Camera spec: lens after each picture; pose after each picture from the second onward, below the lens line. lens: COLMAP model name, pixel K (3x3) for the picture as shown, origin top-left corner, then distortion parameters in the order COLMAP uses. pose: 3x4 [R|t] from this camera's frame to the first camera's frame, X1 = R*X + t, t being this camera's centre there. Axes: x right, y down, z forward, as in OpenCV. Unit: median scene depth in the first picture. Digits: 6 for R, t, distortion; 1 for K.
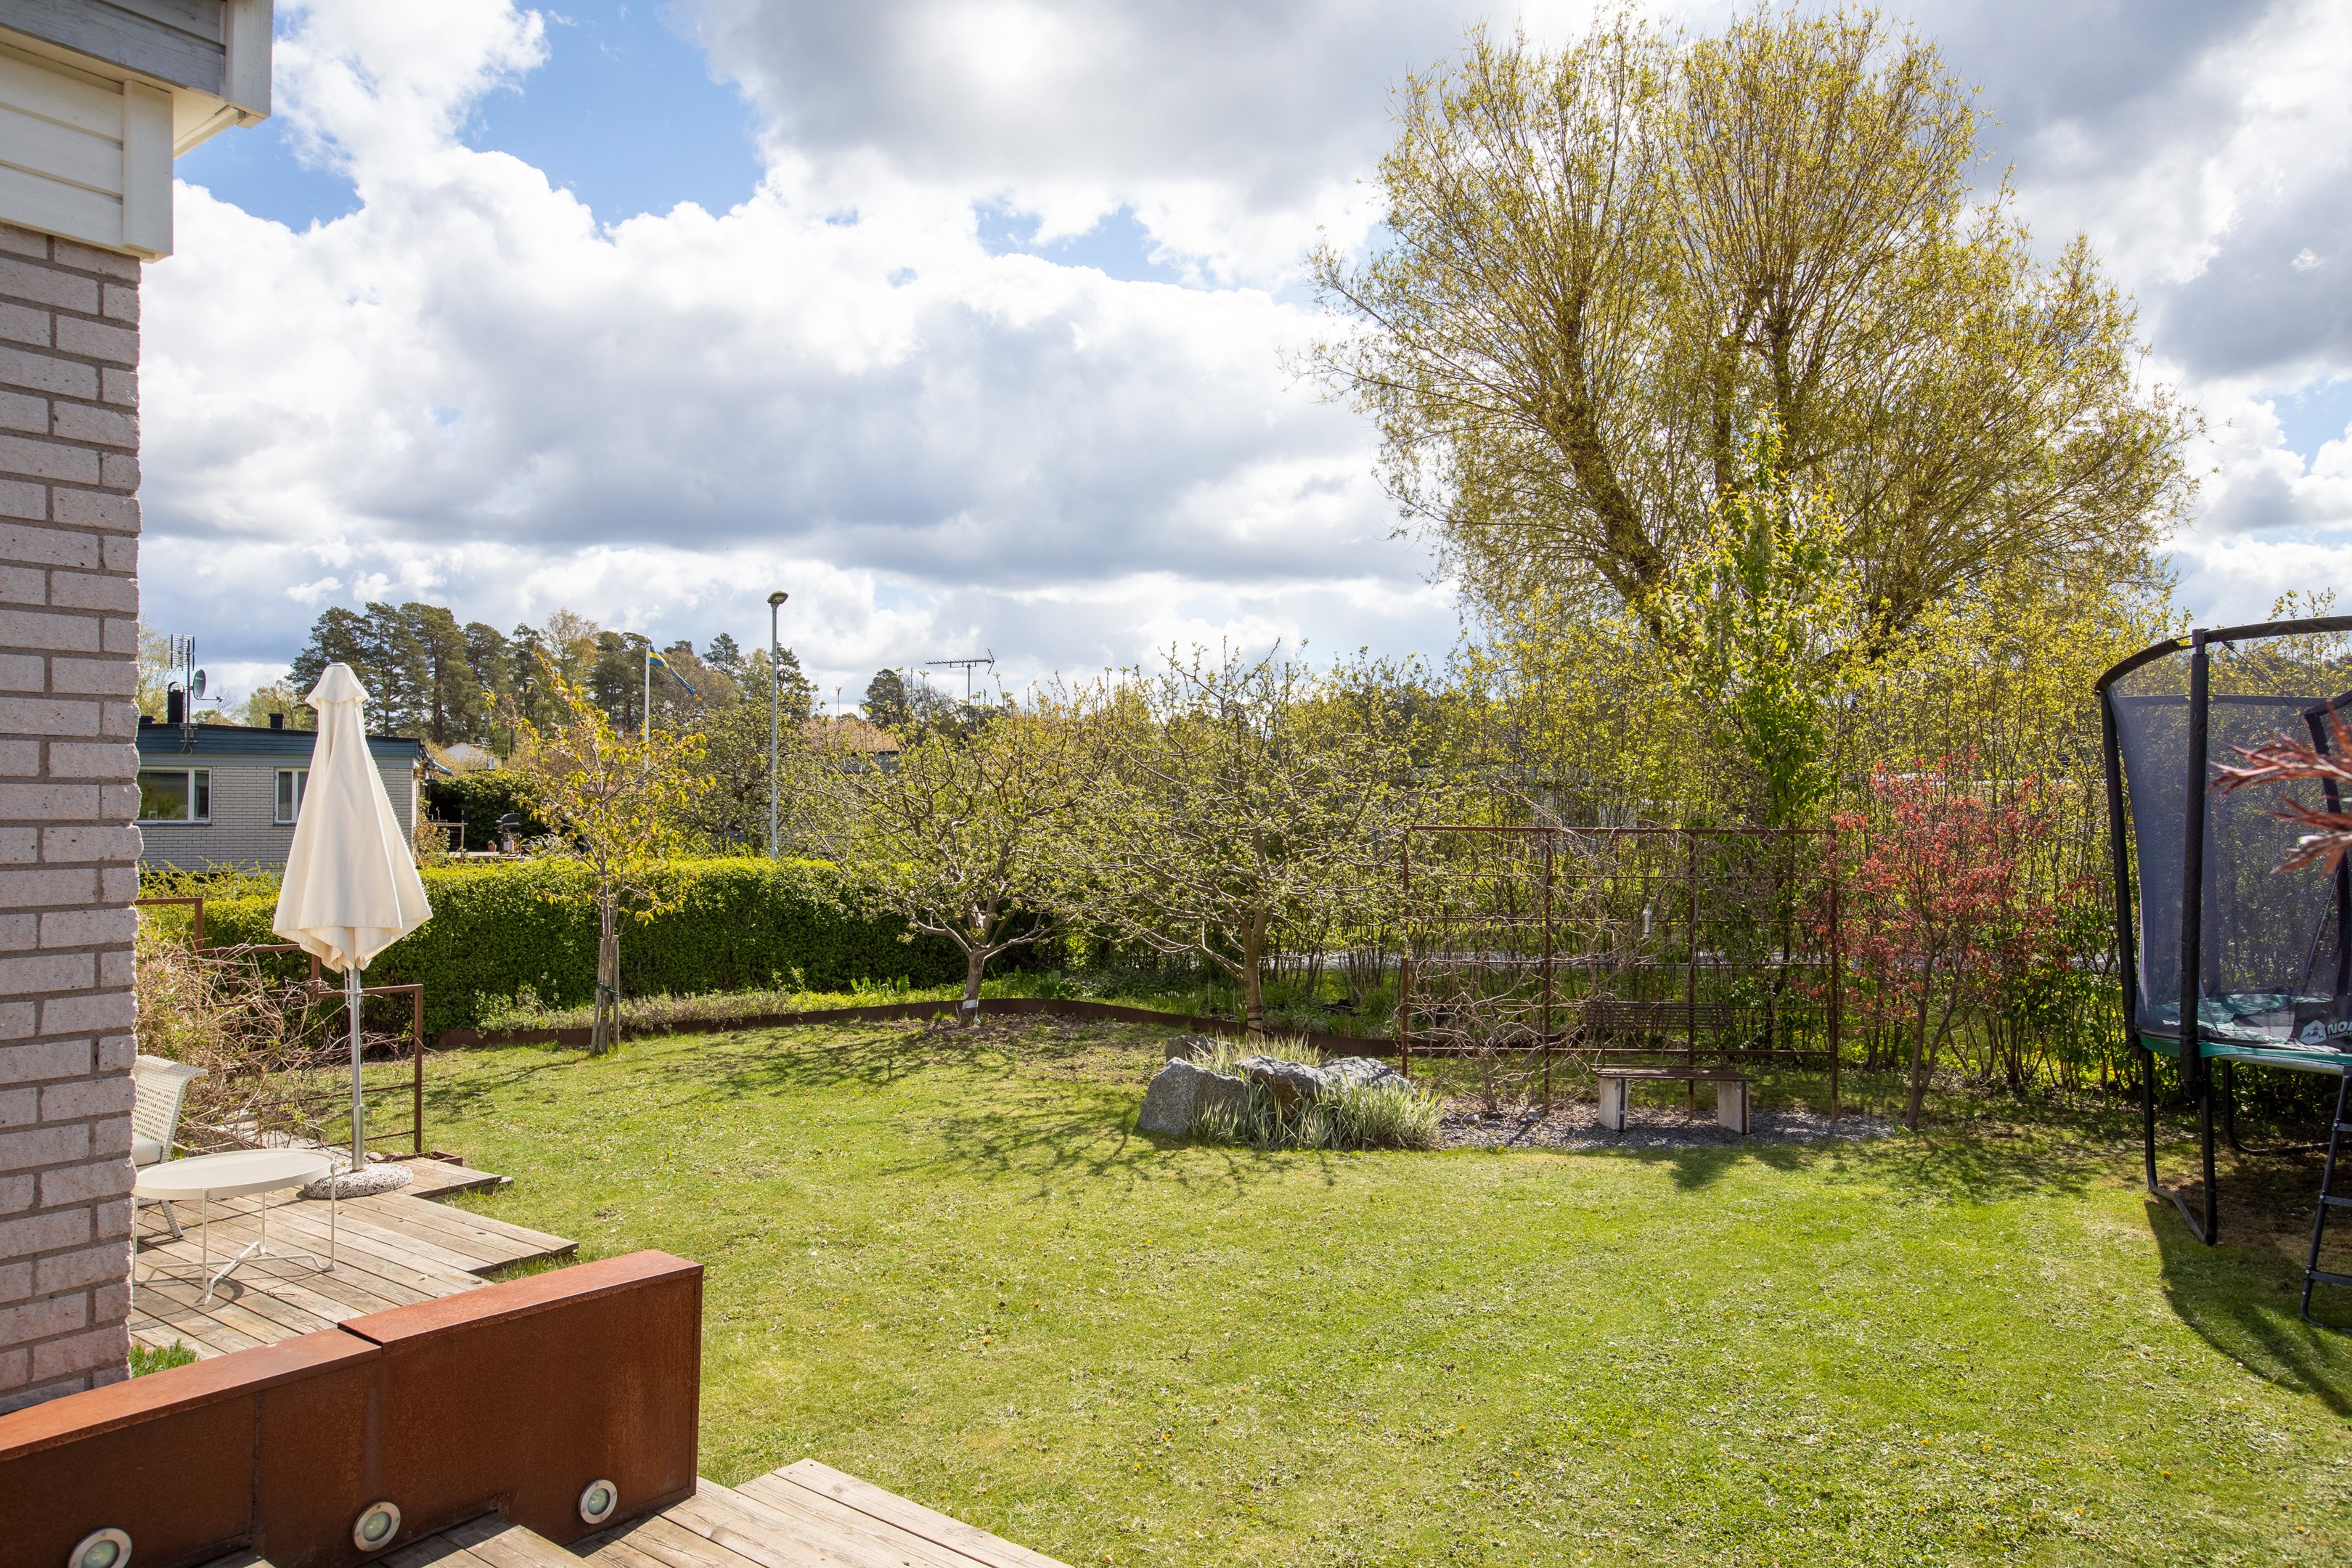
lens RADIAL K [[1687.0, 0, 1171.4], [0, 1687.0, 794.5], [0, 0, 1]] dist [-0.005646, 0.016626]
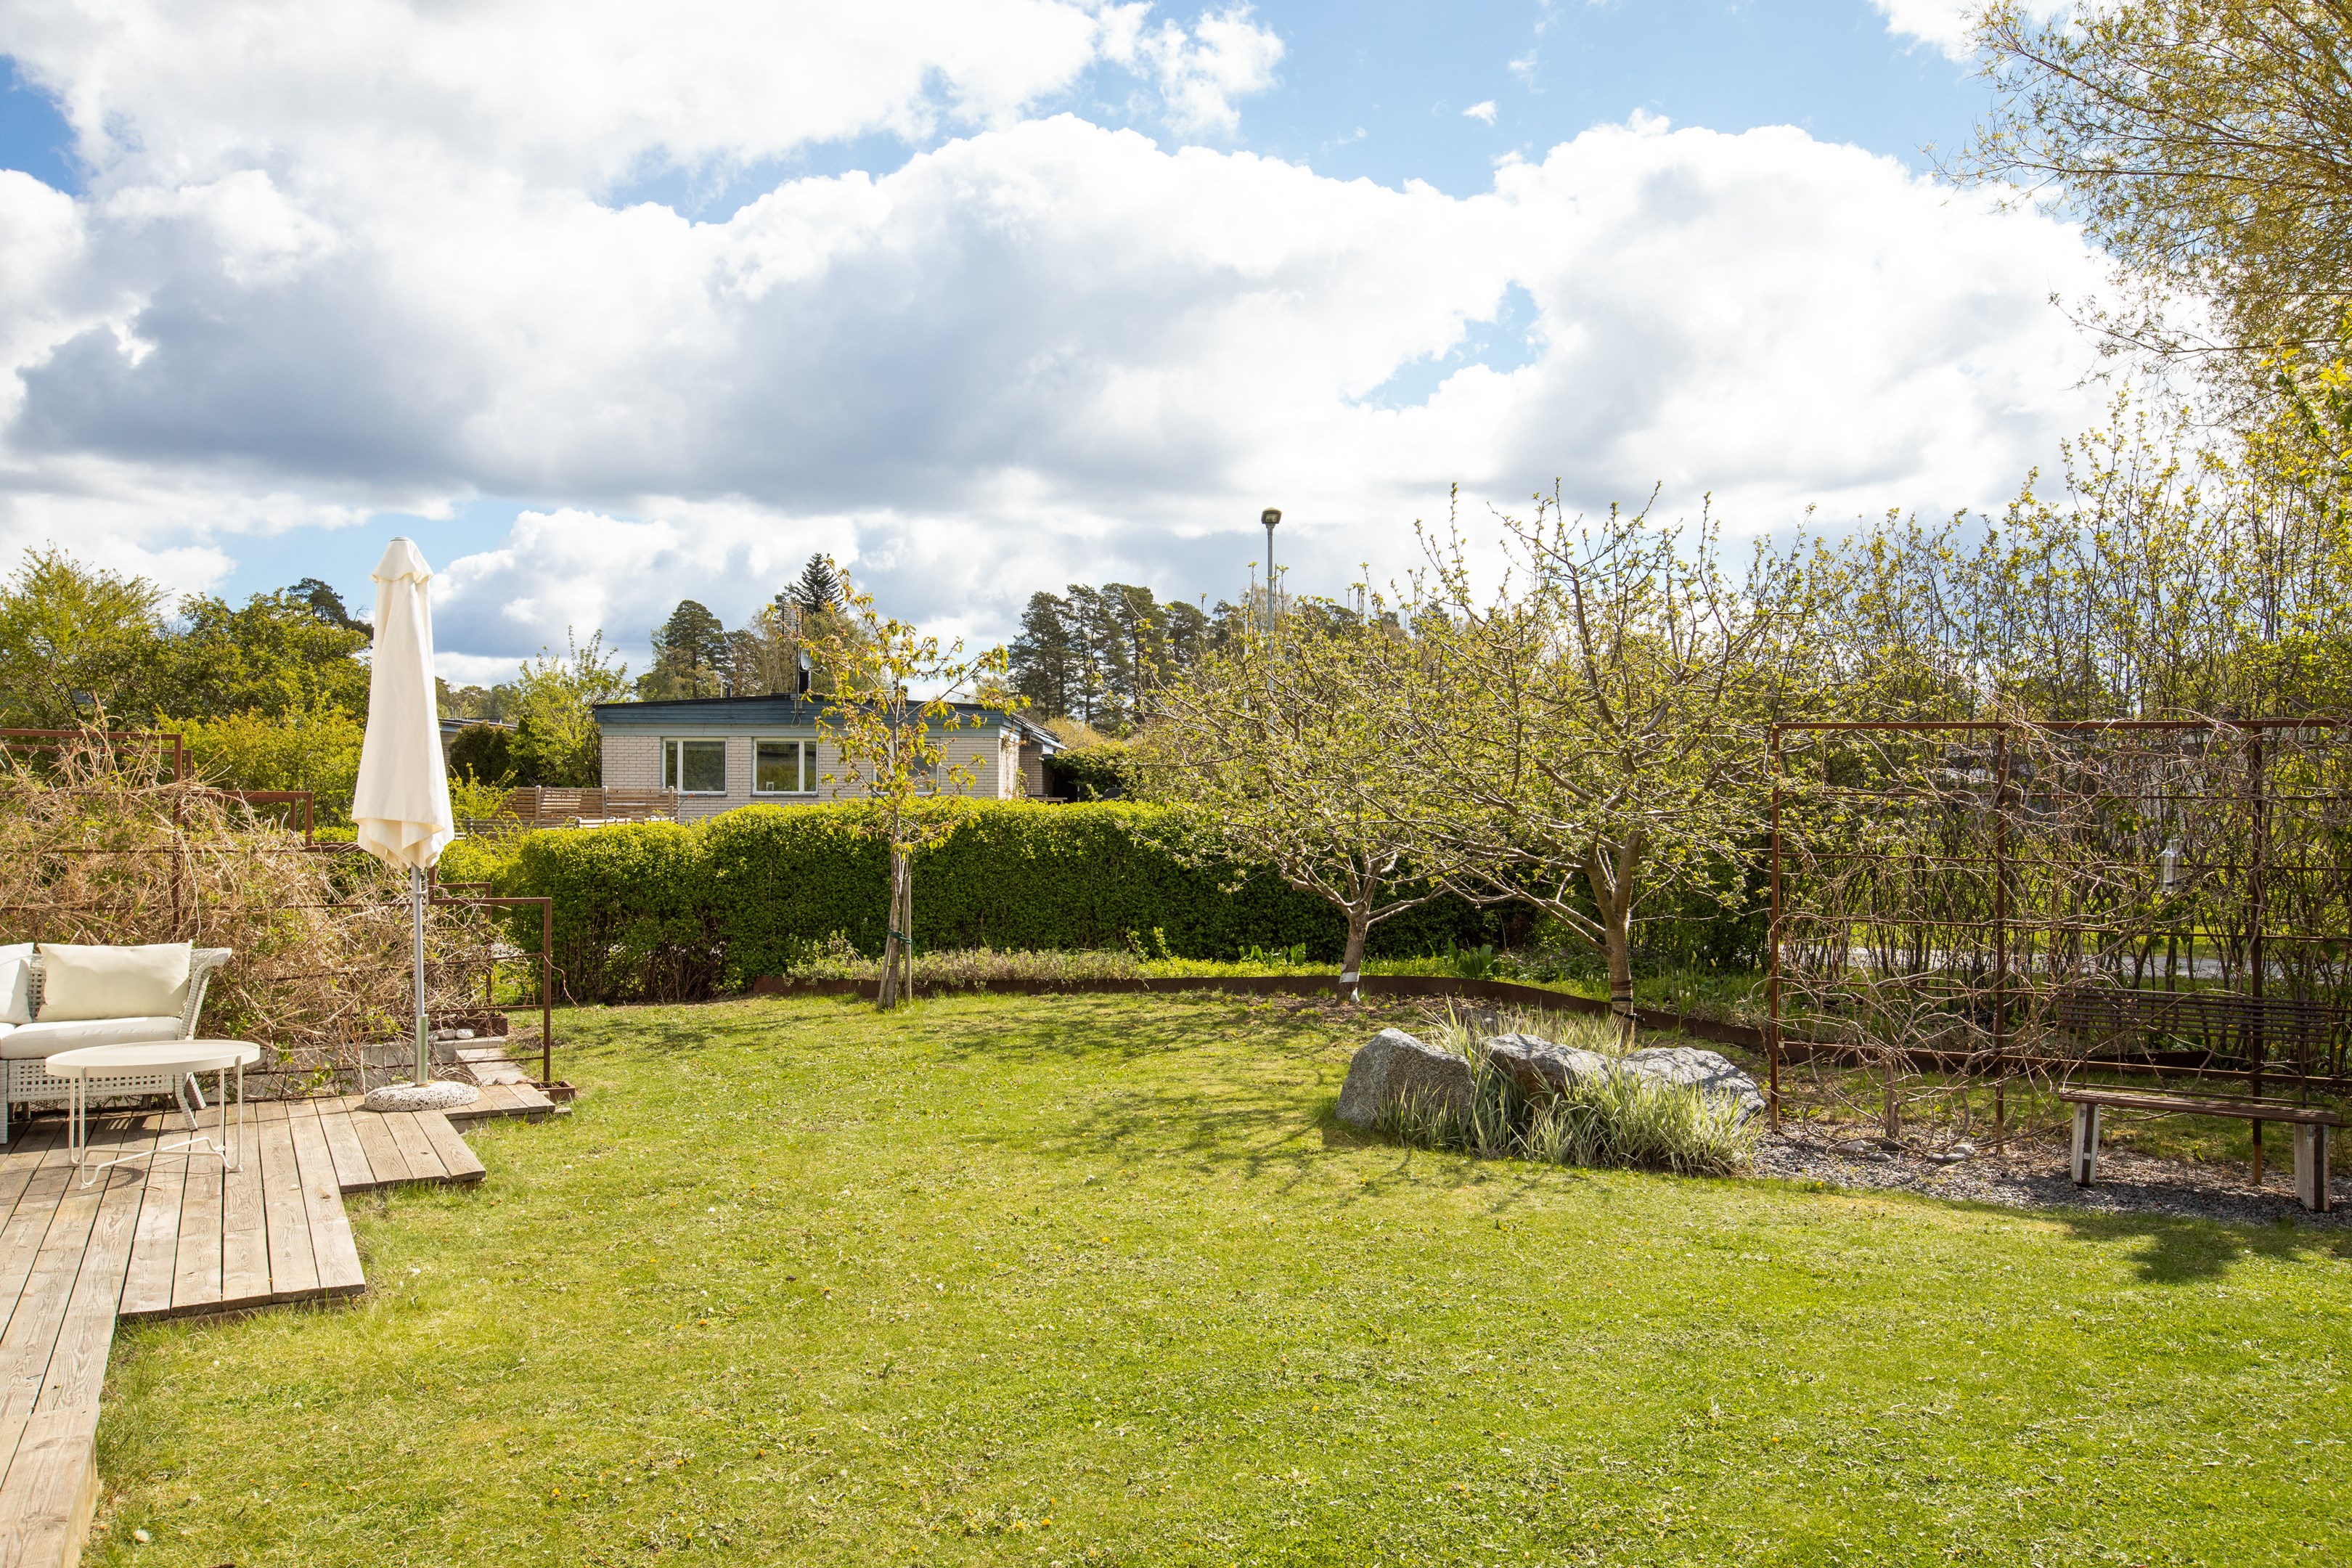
lens RADIAL K [[1909.6, 0, 1177.8], [0, 1909.6, 777.7], [0, 0, 1]] dist [0.030187, 0.004663]
pose [[0.888936, -0.011620, -0.457884, 0.251242], [0.004292, 0.999846, -0.017041, 0.049154], [0.458011, 0.013183, 0.888849, 0.170759]]
